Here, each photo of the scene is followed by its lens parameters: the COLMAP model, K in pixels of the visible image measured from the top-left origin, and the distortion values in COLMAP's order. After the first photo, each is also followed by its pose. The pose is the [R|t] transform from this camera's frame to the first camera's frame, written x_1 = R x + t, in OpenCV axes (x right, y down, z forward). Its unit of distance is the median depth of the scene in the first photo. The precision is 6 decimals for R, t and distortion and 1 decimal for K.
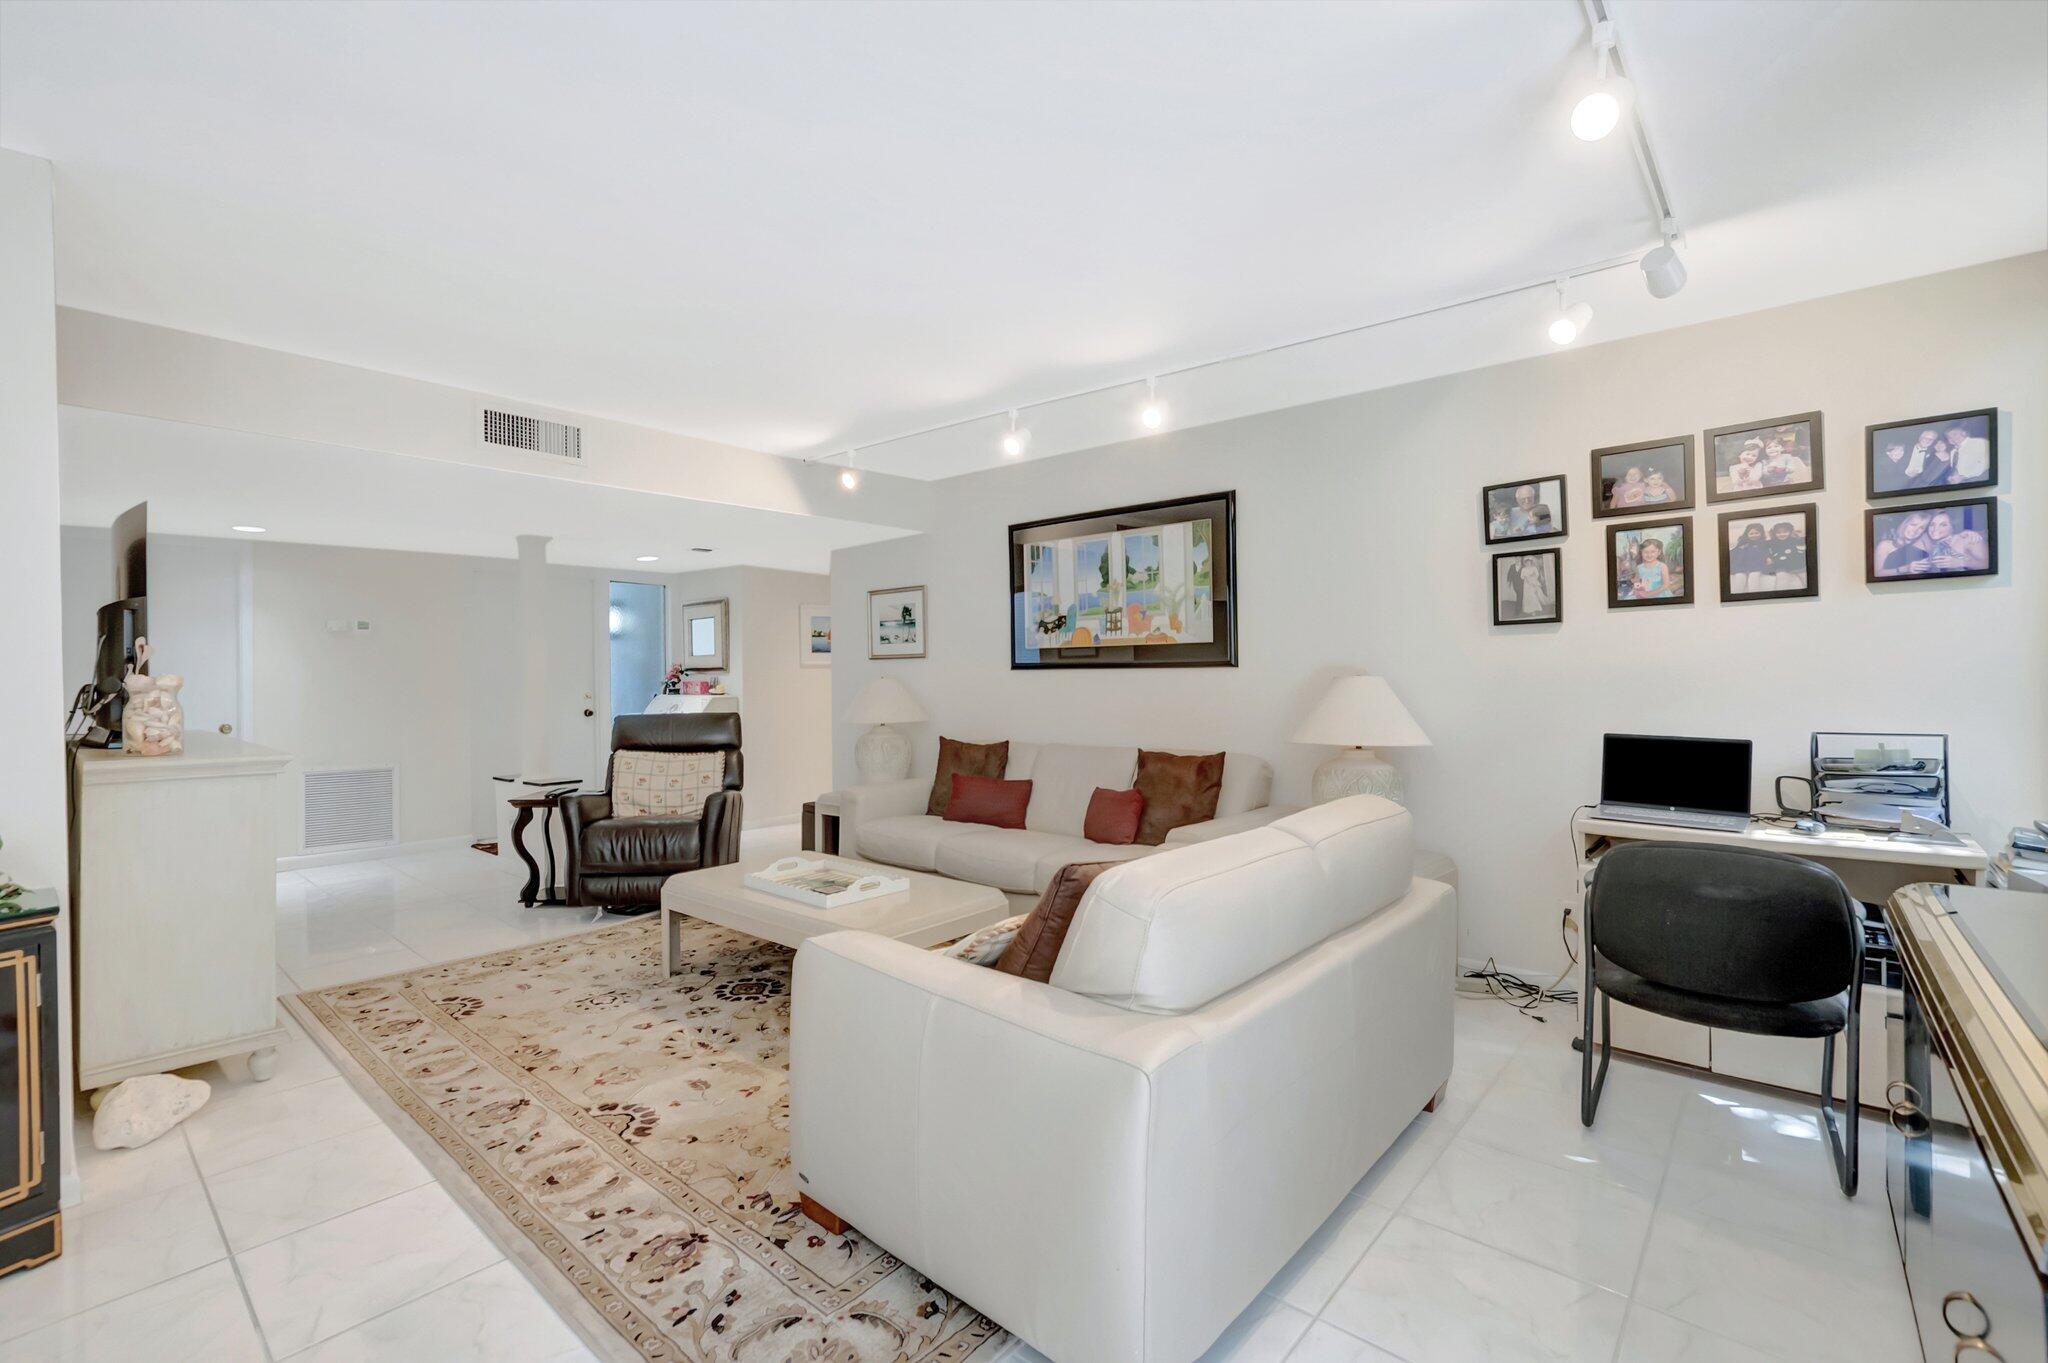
lens RADIAL K [[896.5, 0, 974.2], [0, 896.5, 684.8], [0, 0, 1]] dist [-0.006968, 0.002238]
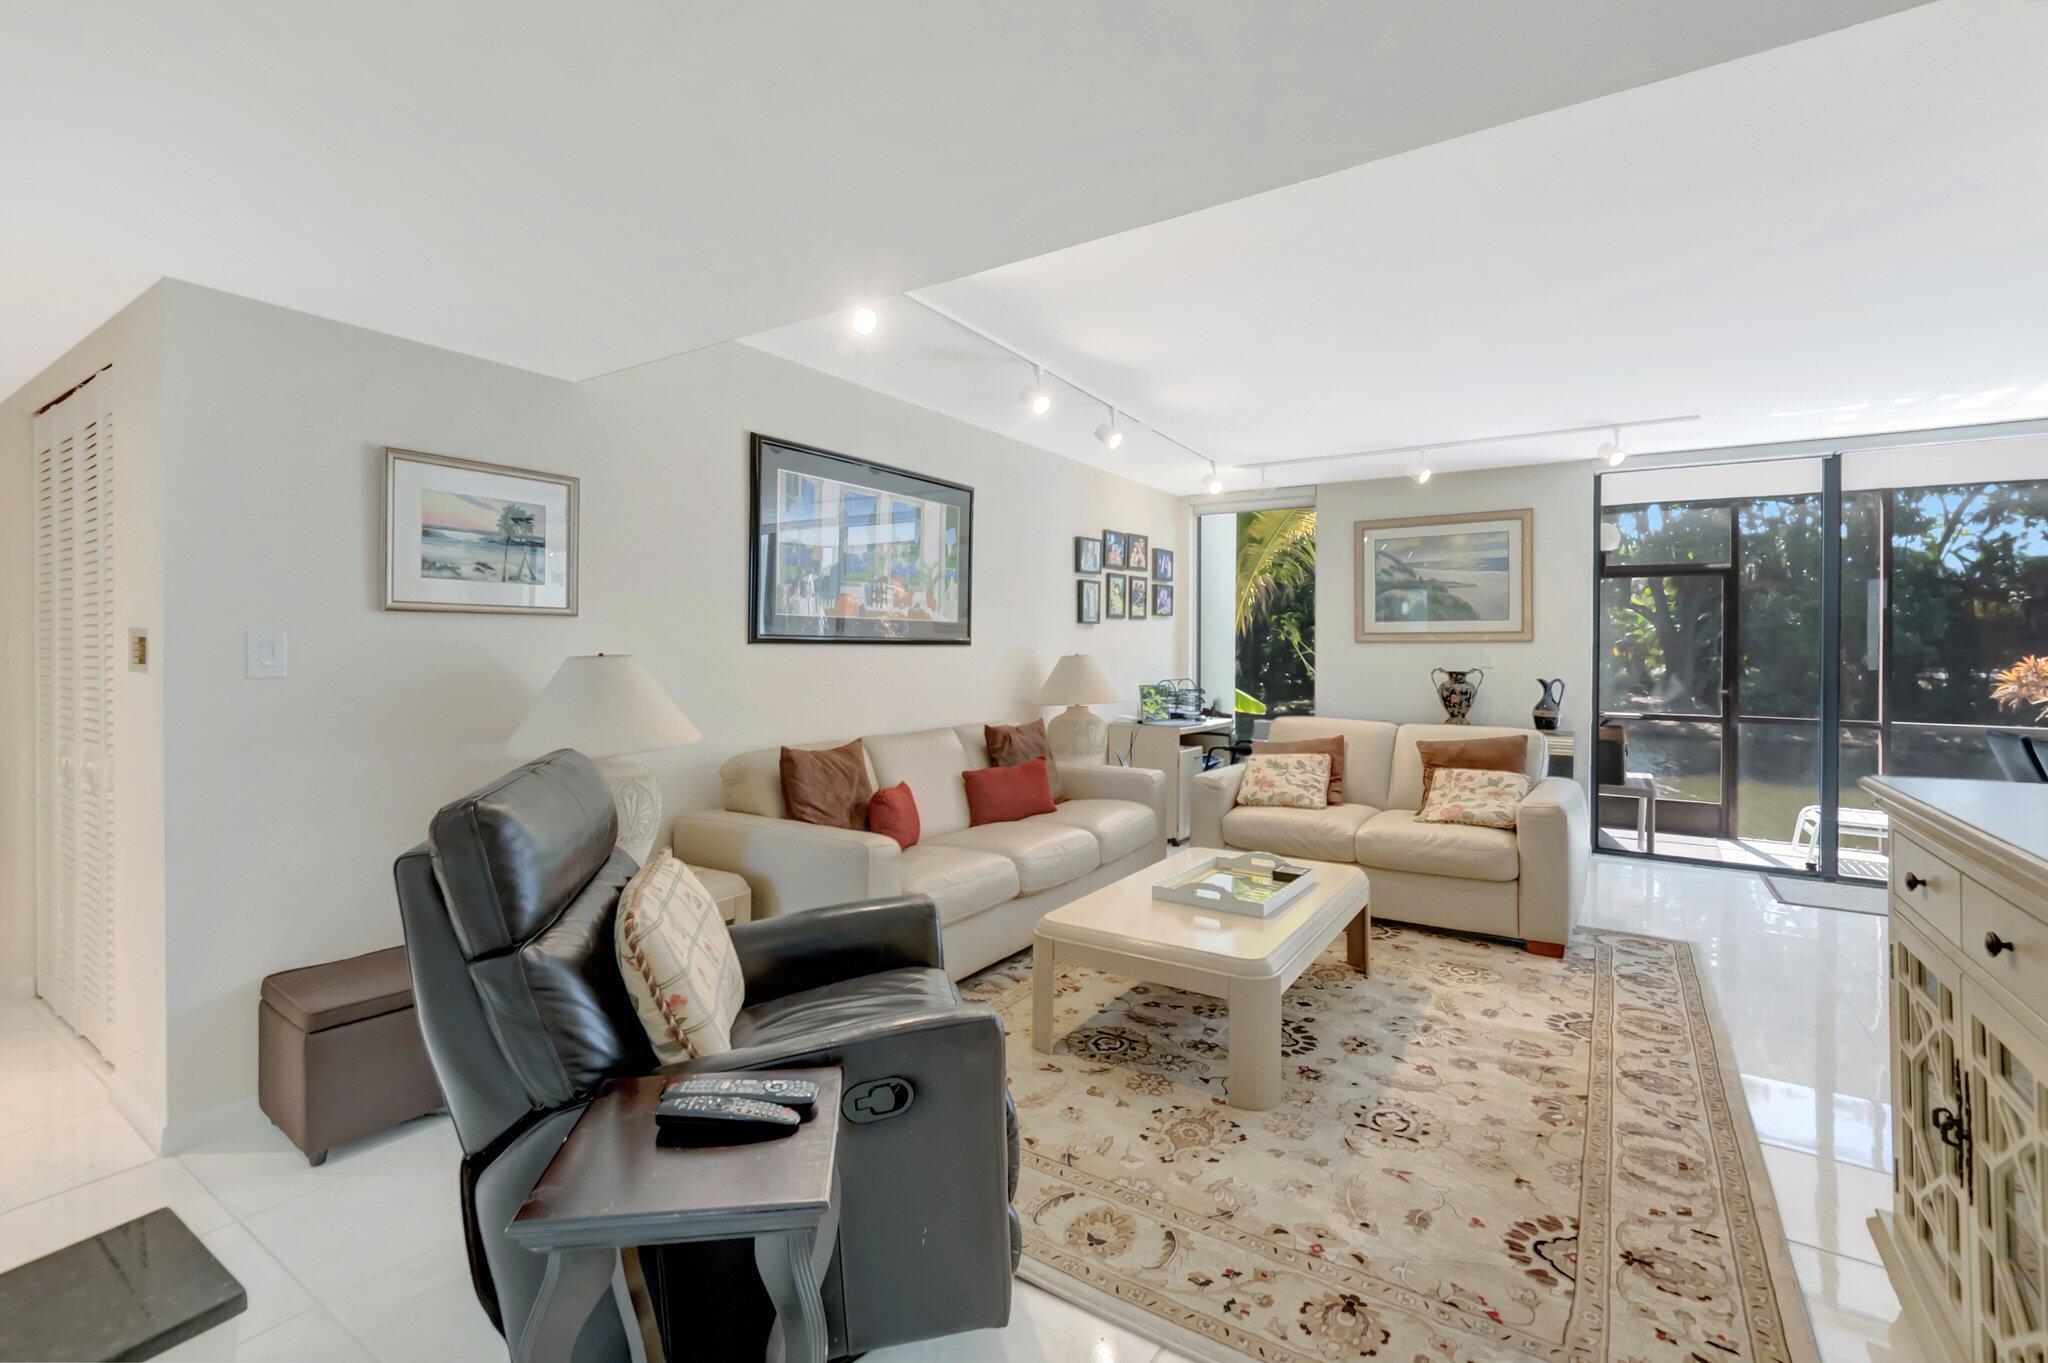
lens RADIAL K [[896.5, 0, 1068.4], [0, 896.5, 658.2], [0, 0, 1]] dist [-0.006968, 0.002238]
pose [[-0.189300, -0.006481, 0.981898, -0.862115], [0.000256, 0.999978, 0.006650, -0.012426], [-0.981919, 0.001510, -0.189294, 1.132043]]
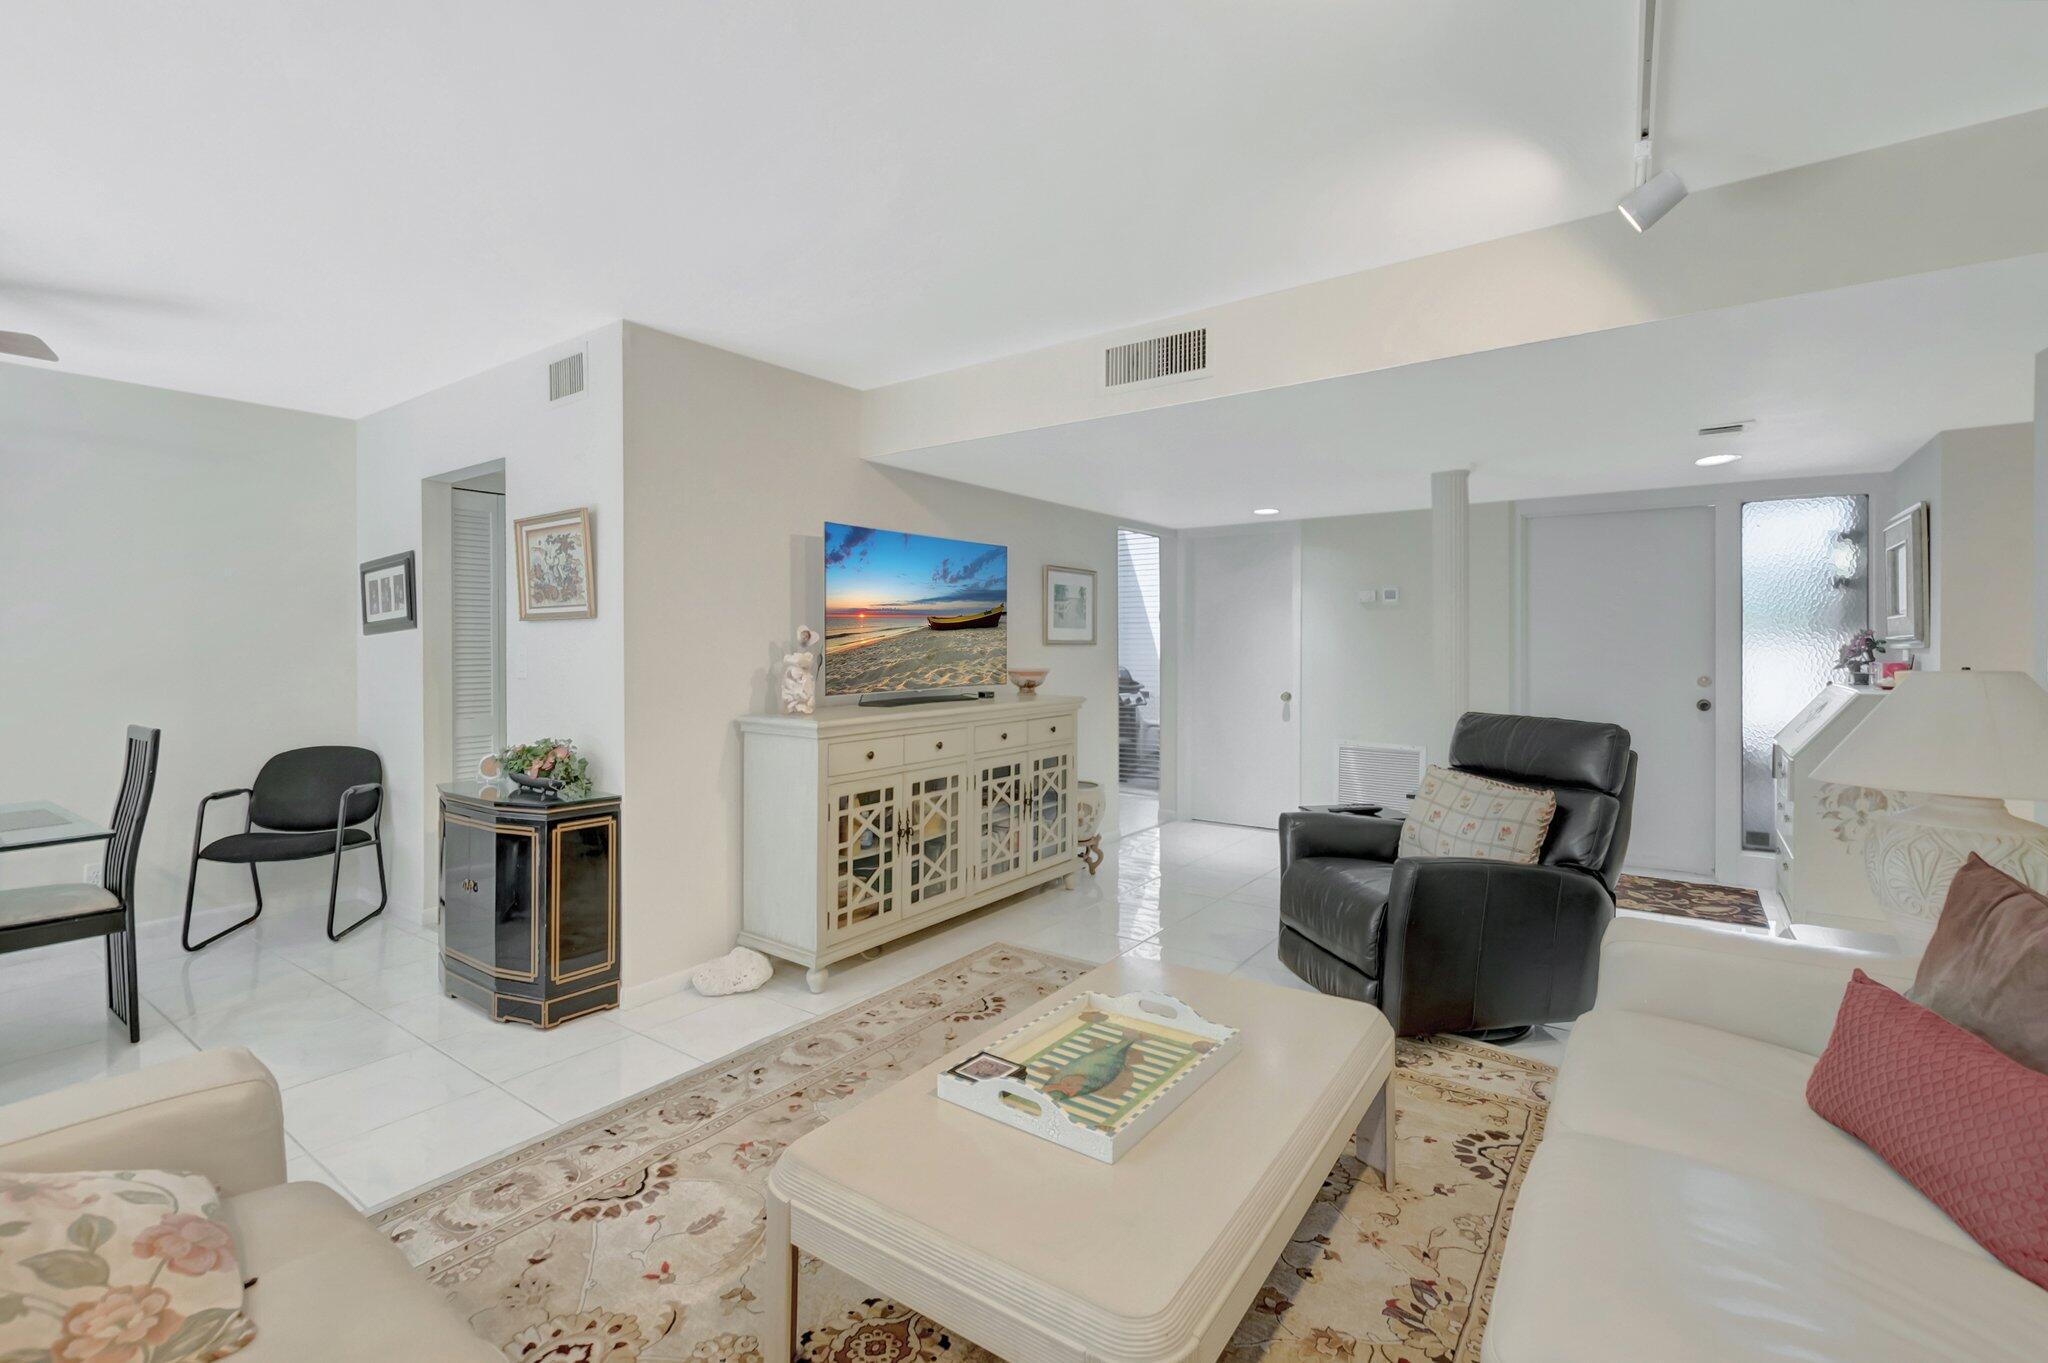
lens RADIAL K [[896.5, 0, 1037.5], [0, 896.5, 660.8], [0, 0, 1]] dist [-0.006968, 0.002238]
pose [[0.126685, 0.022530, -0.991687, 0.288981], [-0.007358, 0.999736, 0.021773, -0.022650], [0.991916, 0.004538, 0.126817, 0.759361]]
